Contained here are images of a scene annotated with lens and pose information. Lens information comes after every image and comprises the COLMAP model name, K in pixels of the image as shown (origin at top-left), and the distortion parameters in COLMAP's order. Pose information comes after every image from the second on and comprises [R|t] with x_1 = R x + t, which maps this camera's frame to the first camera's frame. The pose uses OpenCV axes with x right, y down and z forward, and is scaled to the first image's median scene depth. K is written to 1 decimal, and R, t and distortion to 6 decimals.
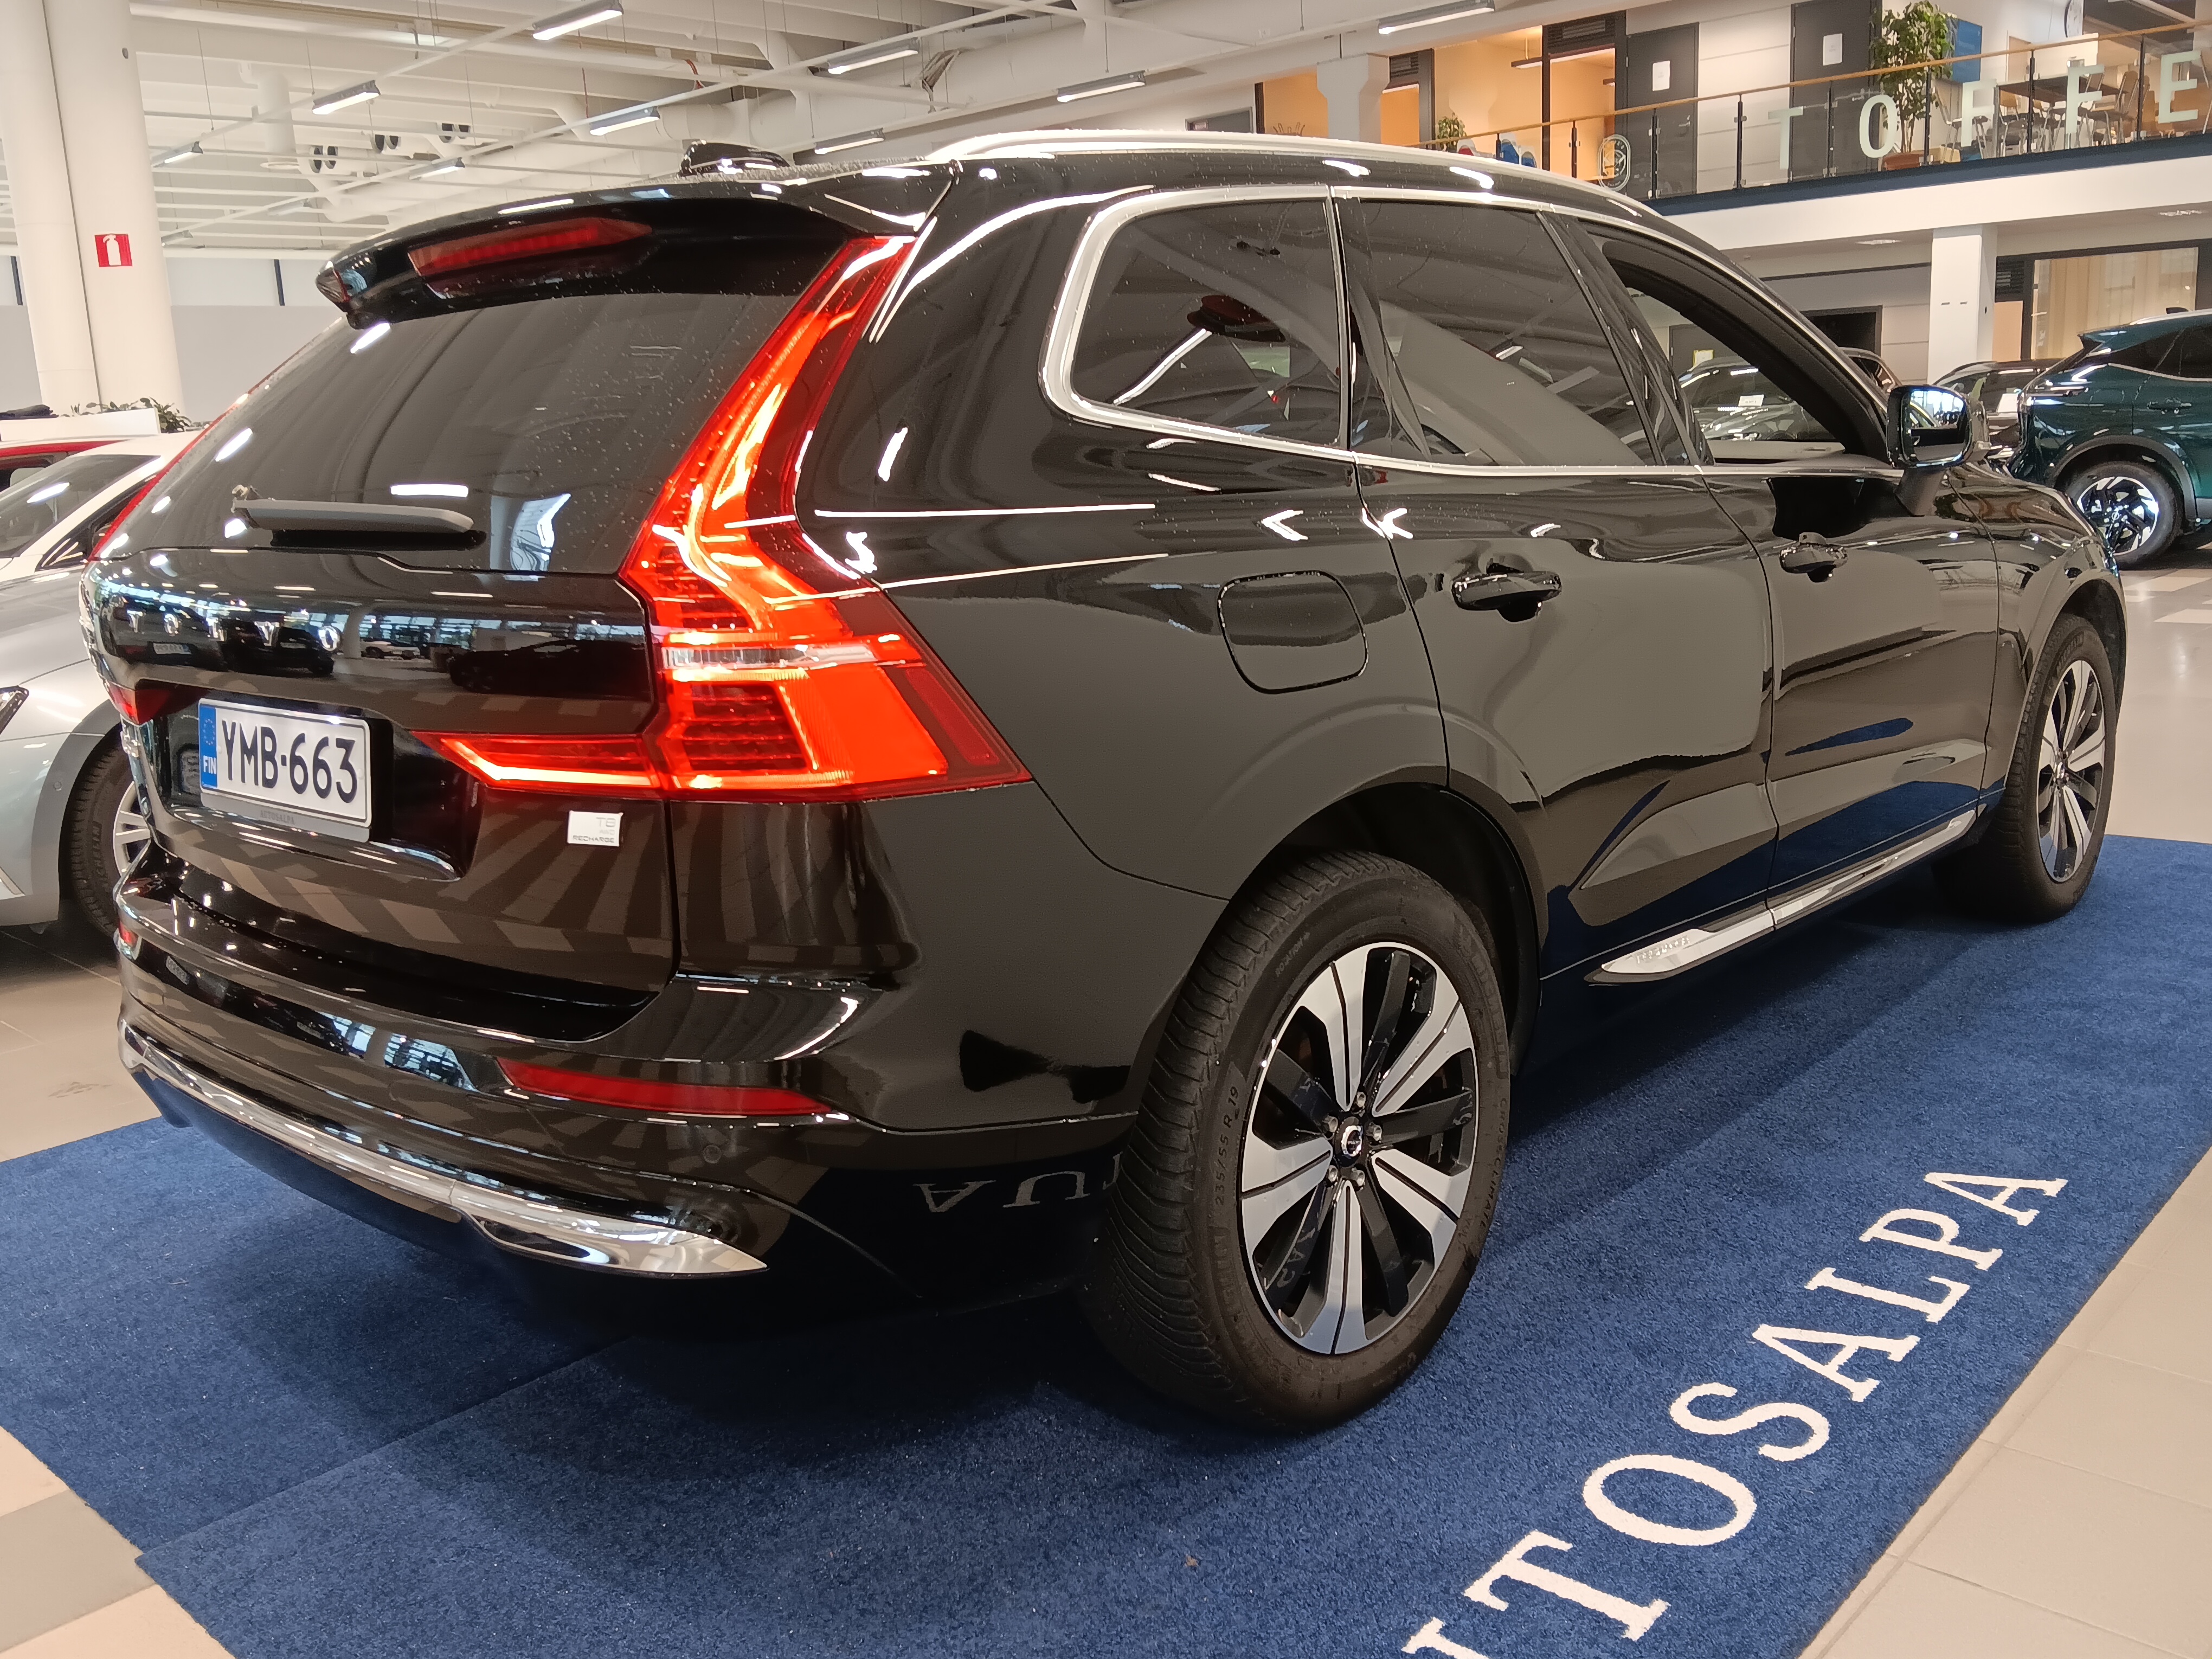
lens RADIAL K [[1940.9, 0, 1111.1], [0, 1940.9, 829.5], [0, 0, 1]] dist [-0.003167, -0.014267]
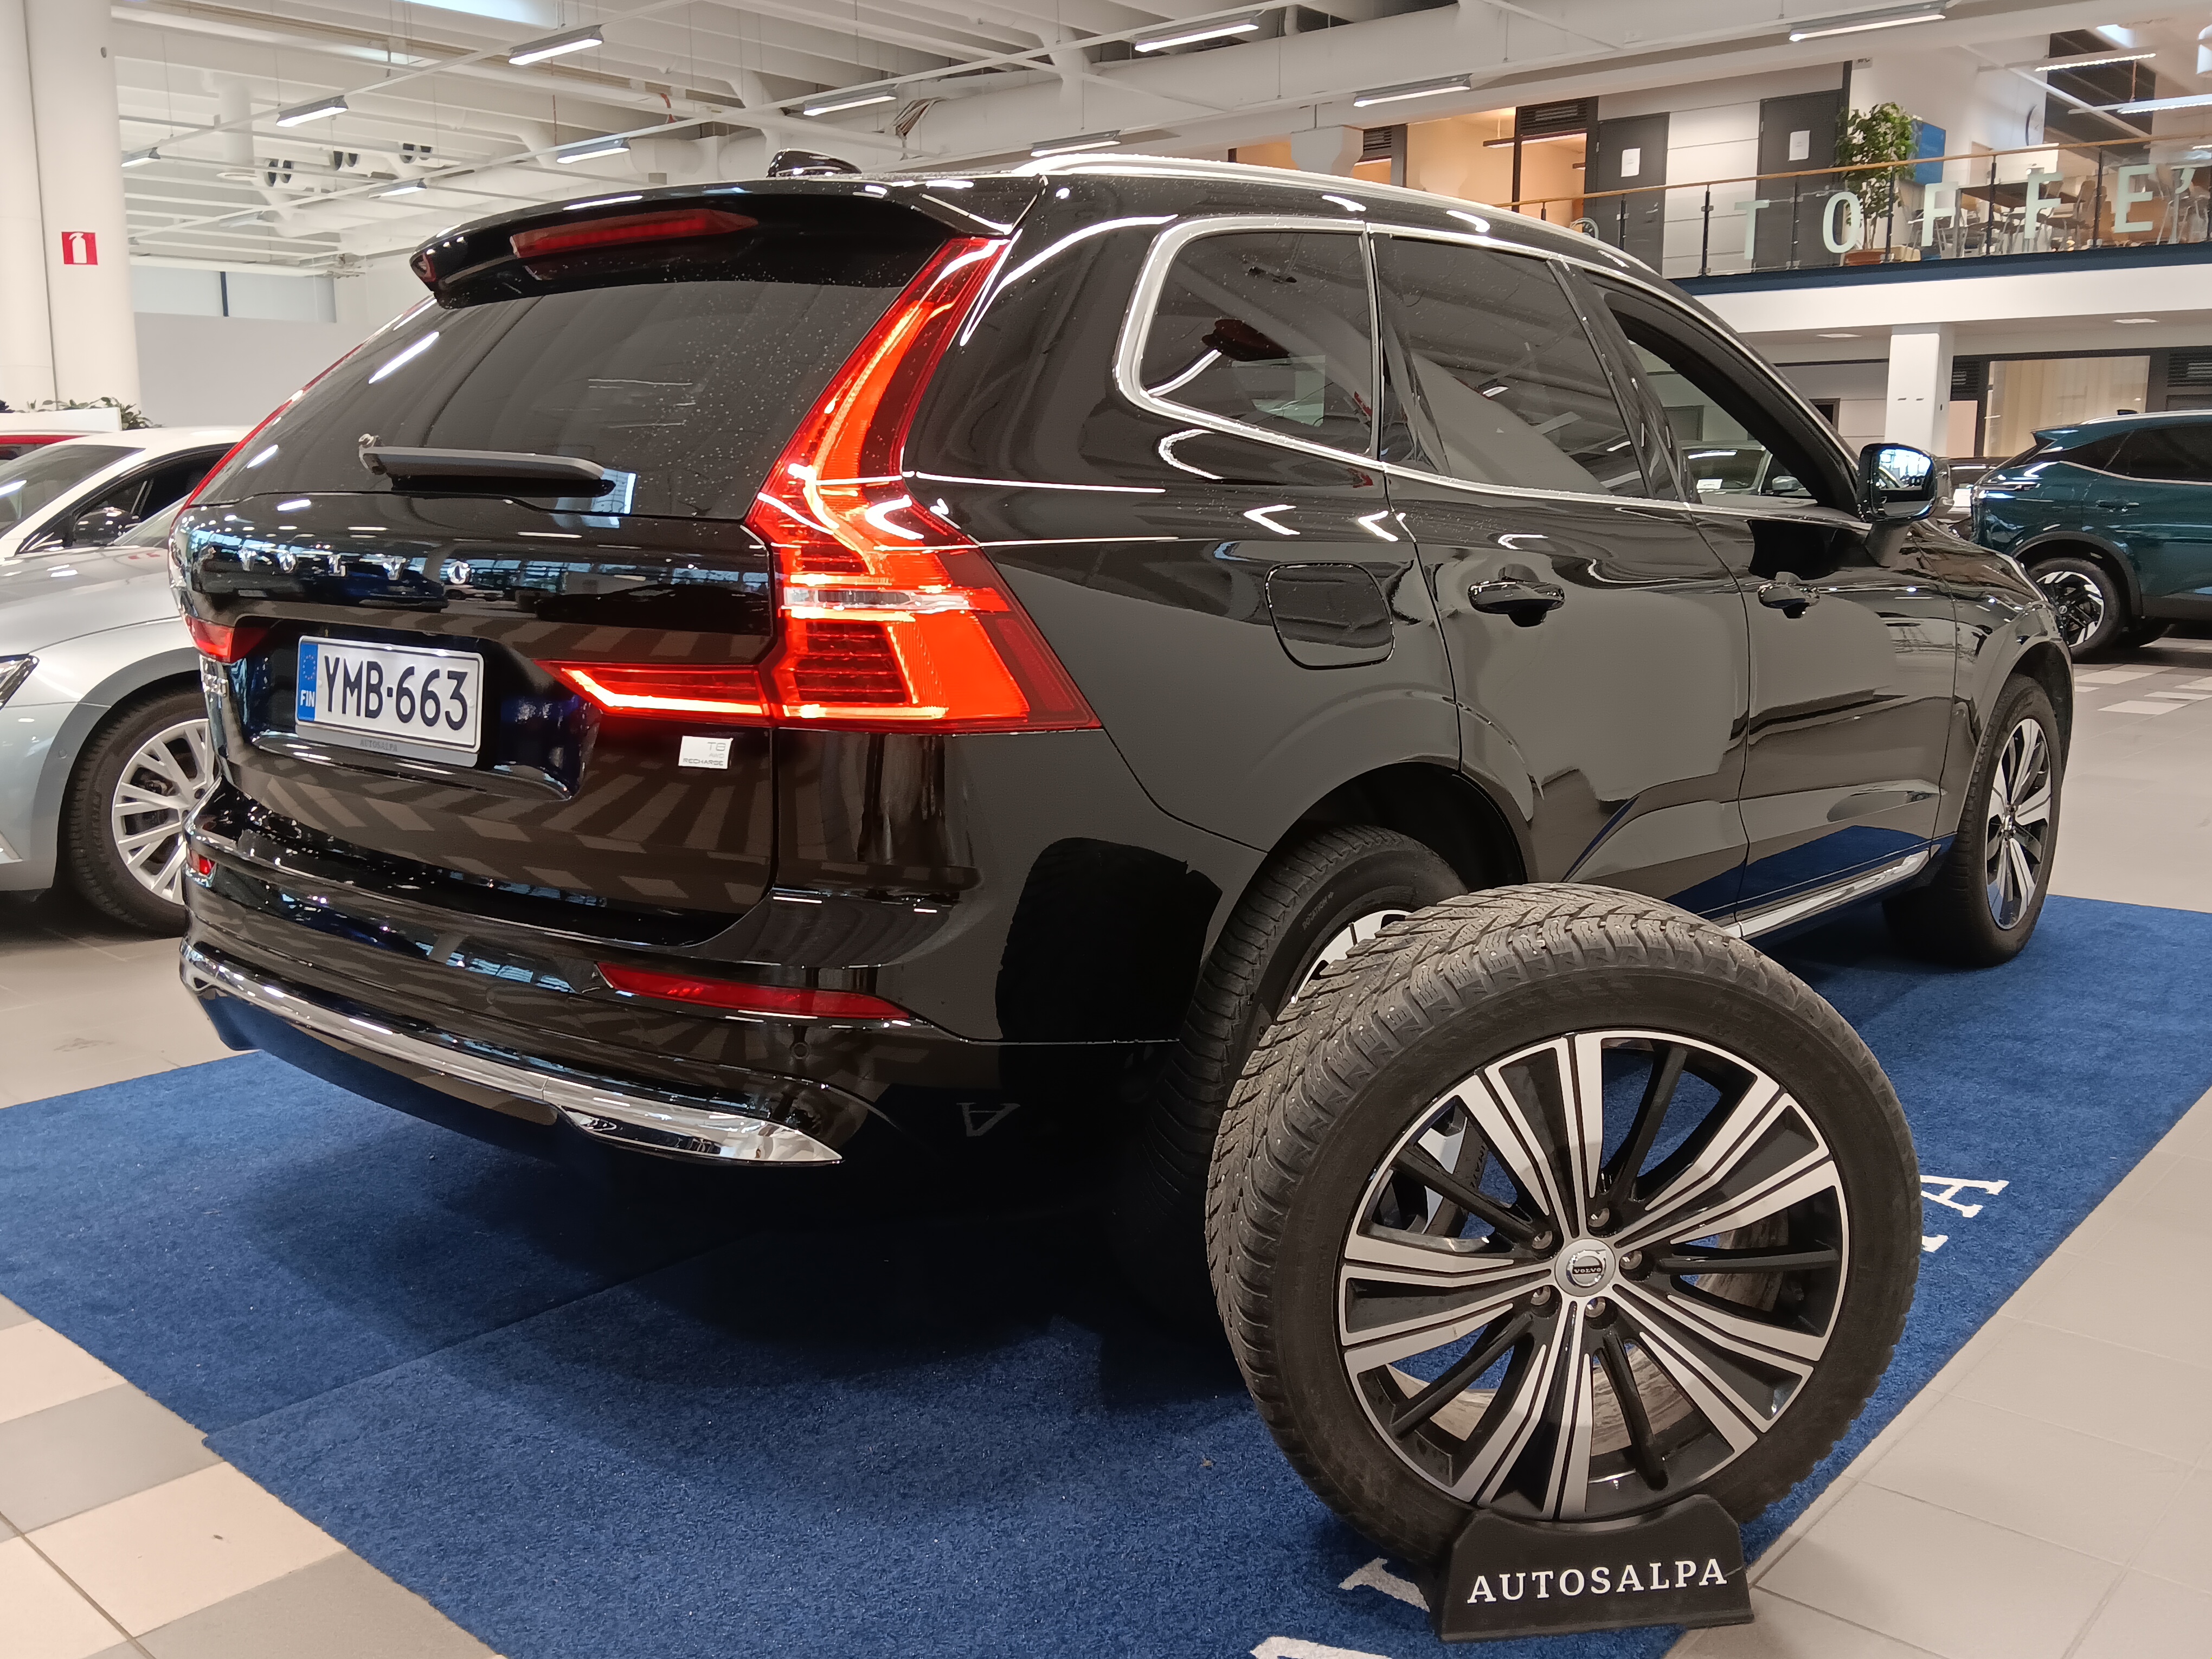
lens RADIAL K [[1984.9, 0, 1106.0], [0, 1984.9, 829.5], [0, 0, 1]] dist [0.011281, -0.030385]
pose [[0.998514, 0.043754, 0.032487, -0.047638], [-0.042567, 0.998431, -0.036392, 0.048281], [-0.034028, 0.034955, 0.998809, -0.084562]]
